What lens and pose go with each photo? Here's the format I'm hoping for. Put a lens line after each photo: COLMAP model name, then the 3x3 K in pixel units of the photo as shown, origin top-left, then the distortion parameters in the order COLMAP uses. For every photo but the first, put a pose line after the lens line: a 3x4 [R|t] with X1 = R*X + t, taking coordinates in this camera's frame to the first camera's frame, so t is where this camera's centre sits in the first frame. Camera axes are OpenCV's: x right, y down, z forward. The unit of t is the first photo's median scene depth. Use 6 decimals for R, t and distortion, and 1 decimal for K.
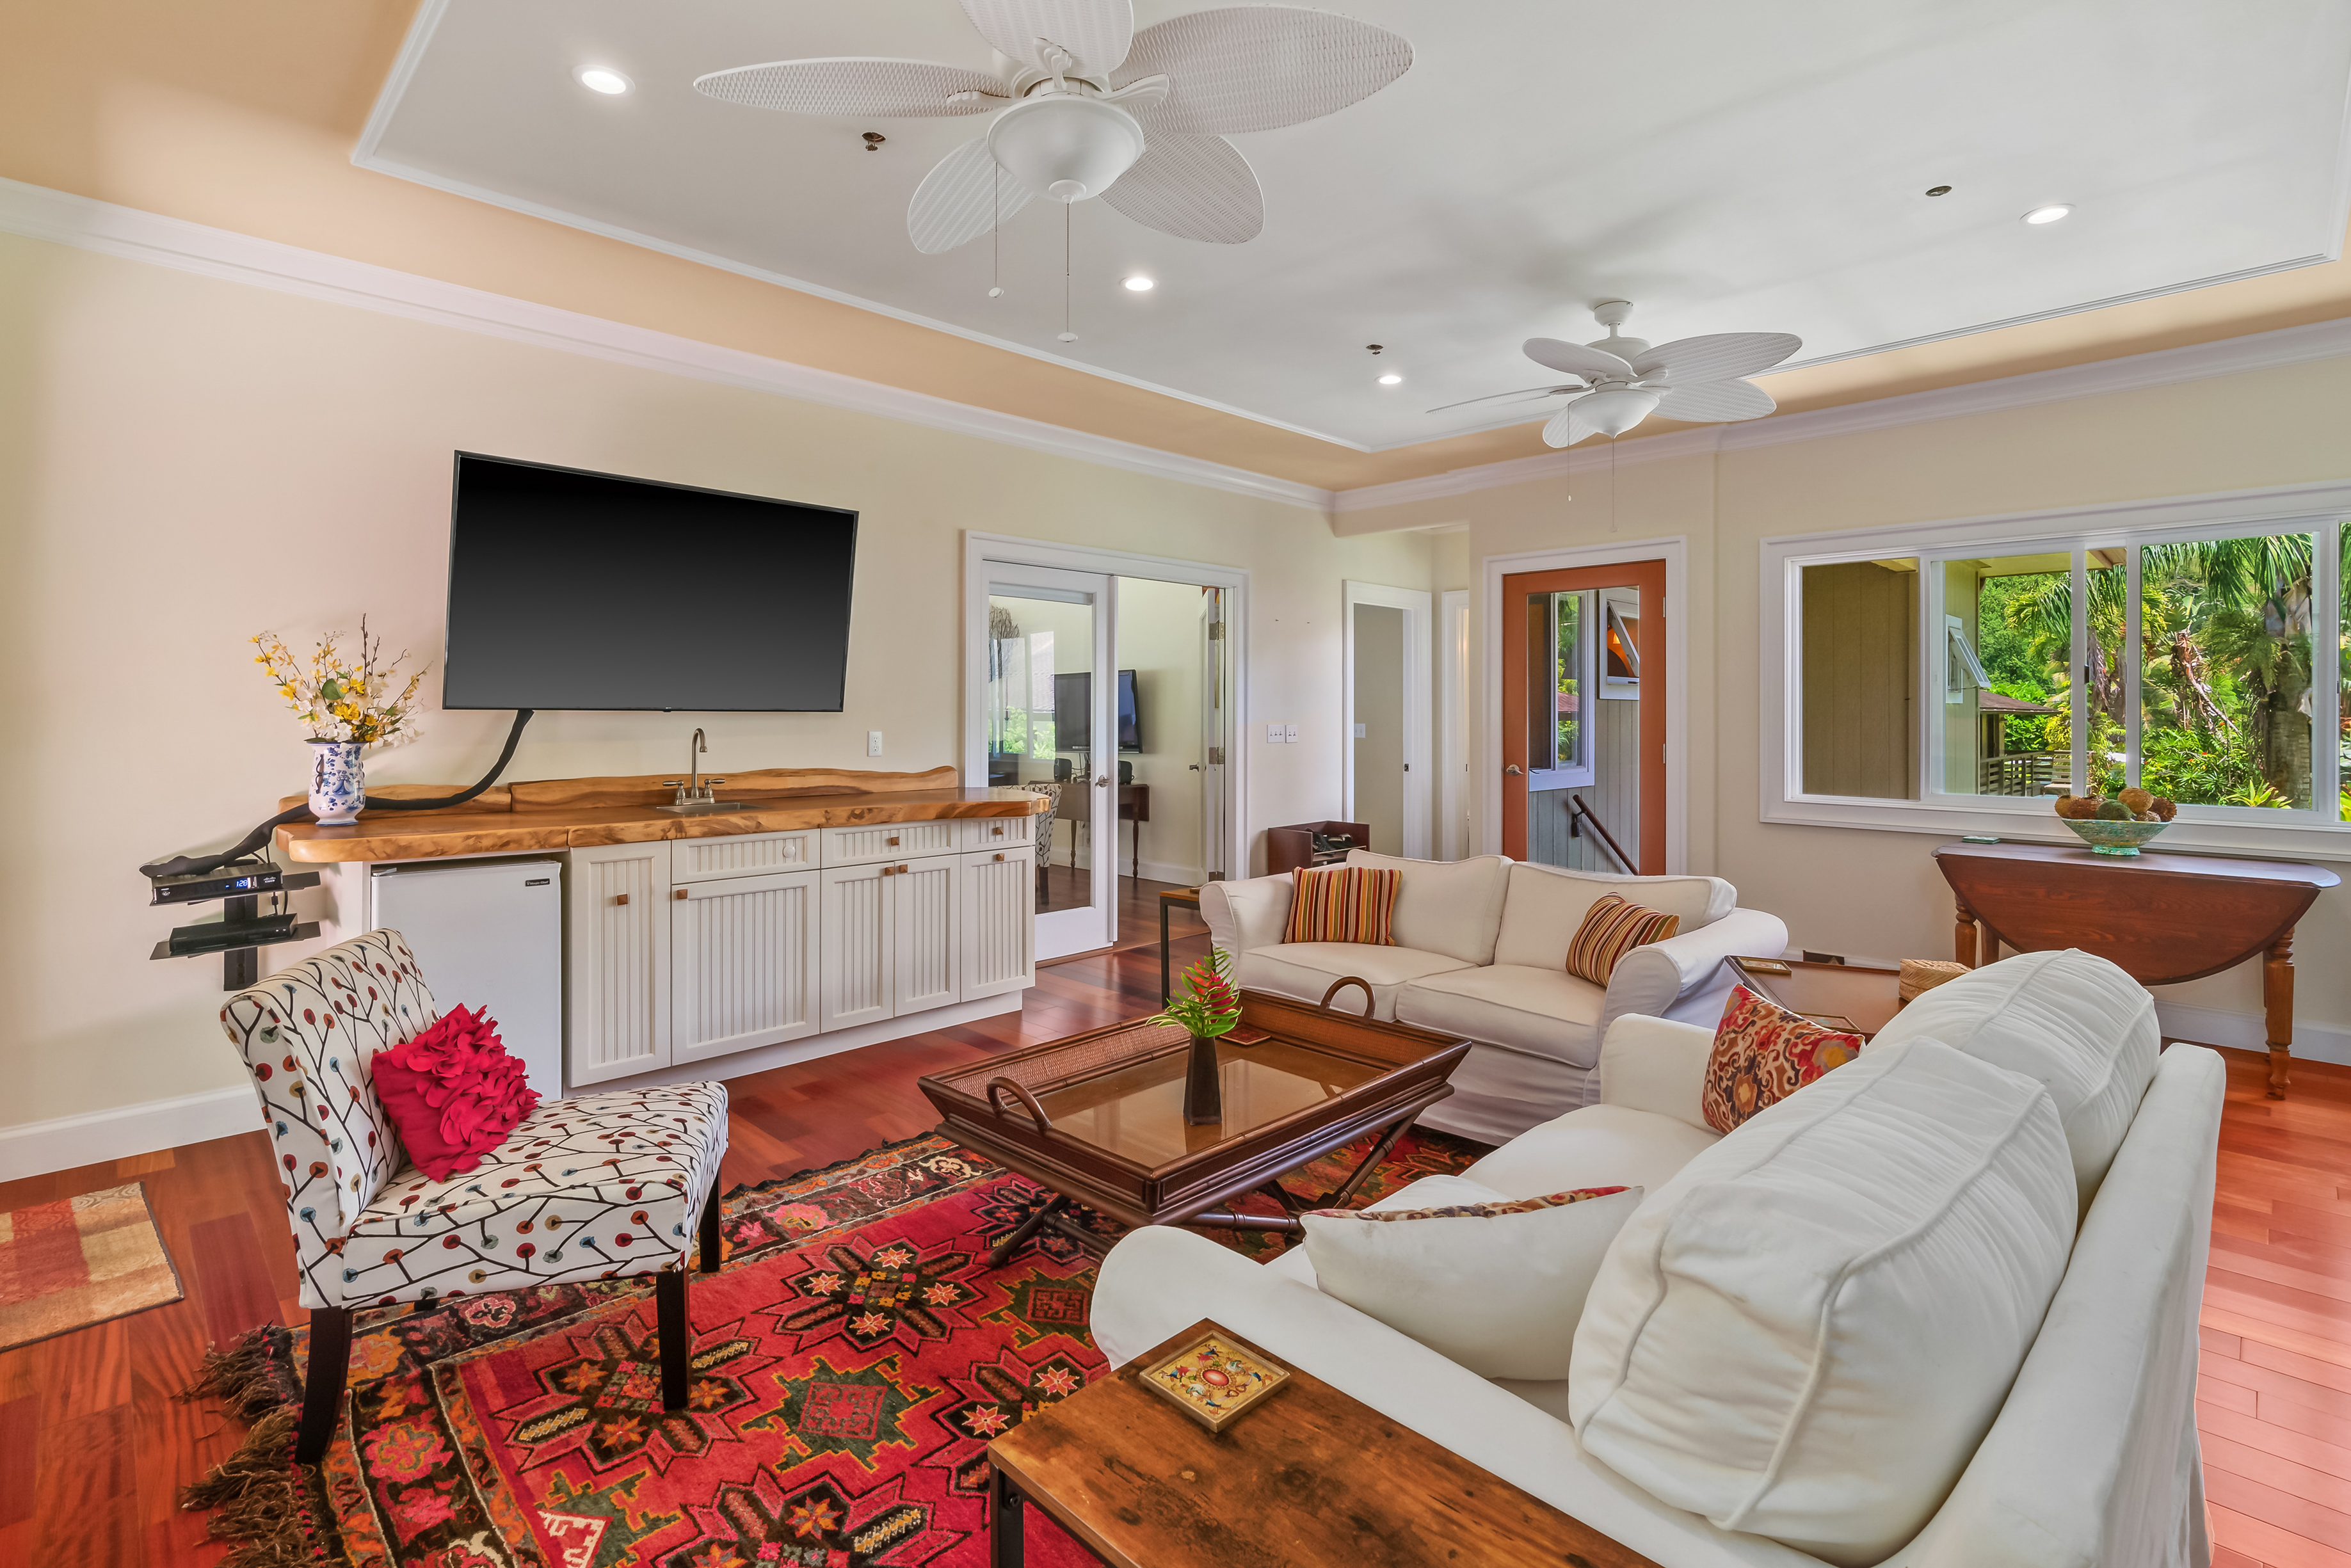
lens RADIAL K [[1105.6, 0, 1178.3], [0, 1105.6, 709.6], [0, 0, 1]] dist [0.000959, 0.000439]
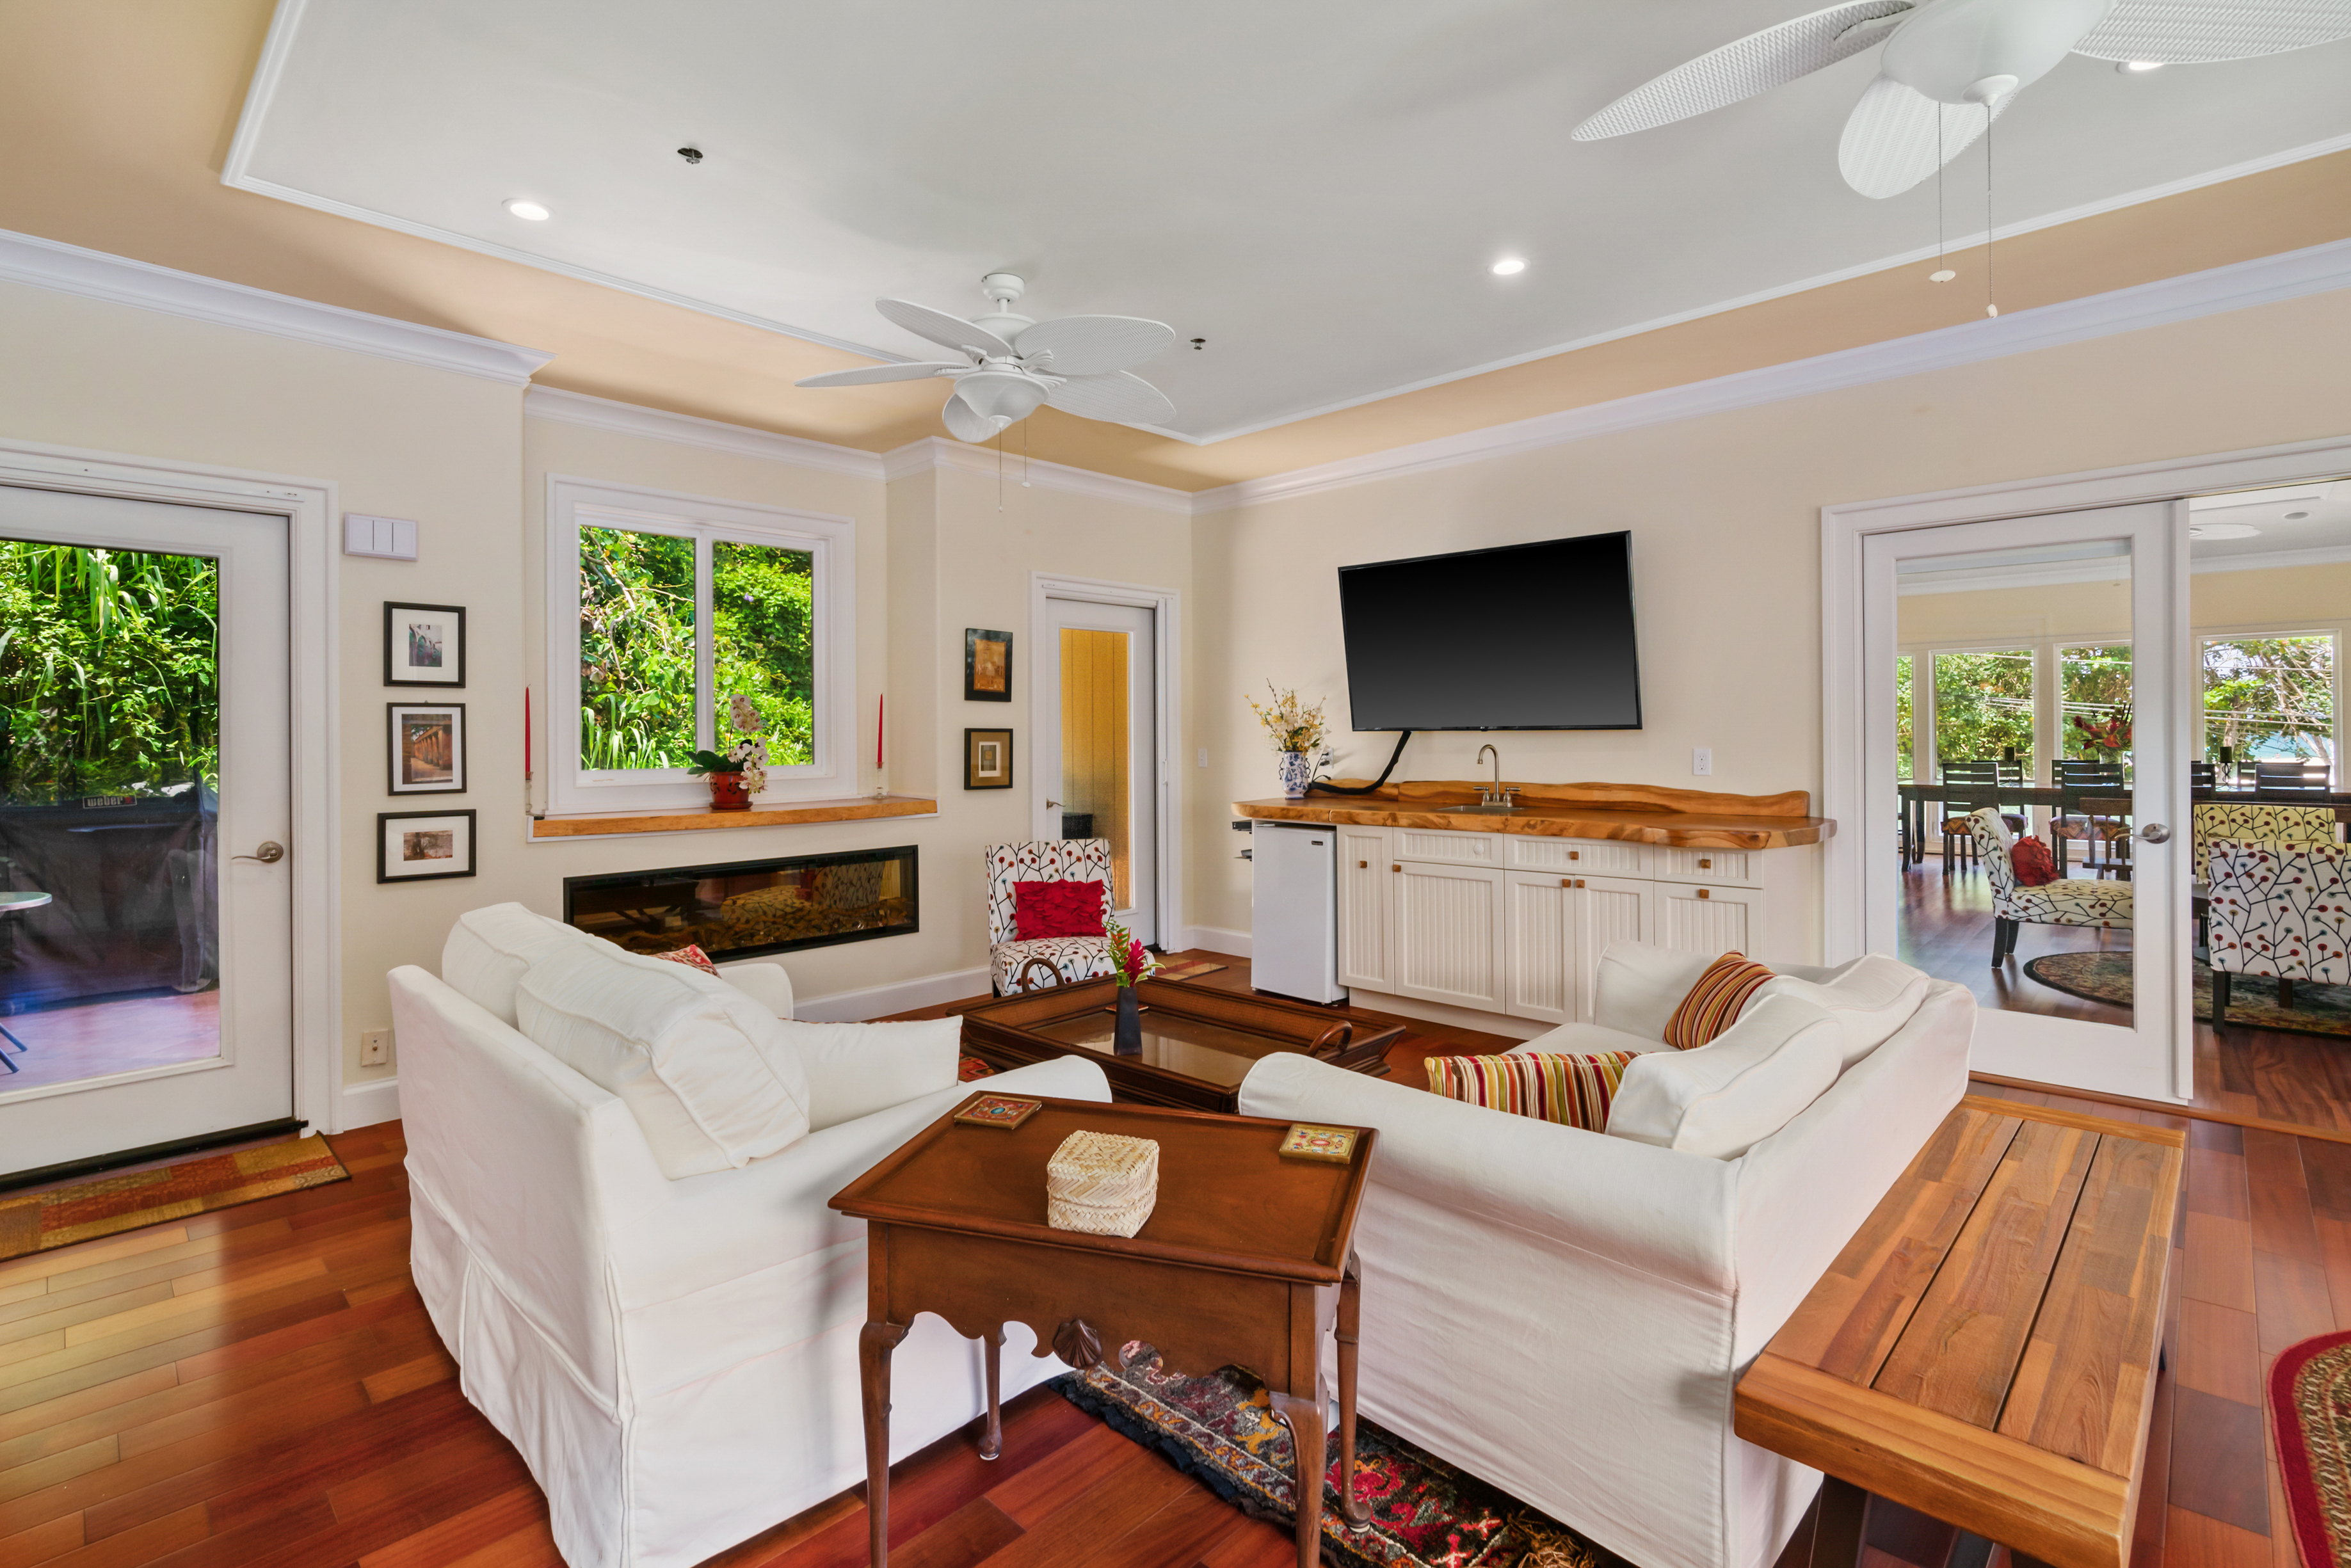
lens RADIAL K [[1105.6, 0, 1178.3], [0, 1105.6, 709.6], [0, 0, 1]] dist [0.000959, 0.000439]
pose [[0.018909, -0.029190, -0.999395, 0.809308], [0.009861, 0.999531, -0.029007, 0.011158], [0.999773, -0.009306, 0.019188, 0.653462]]
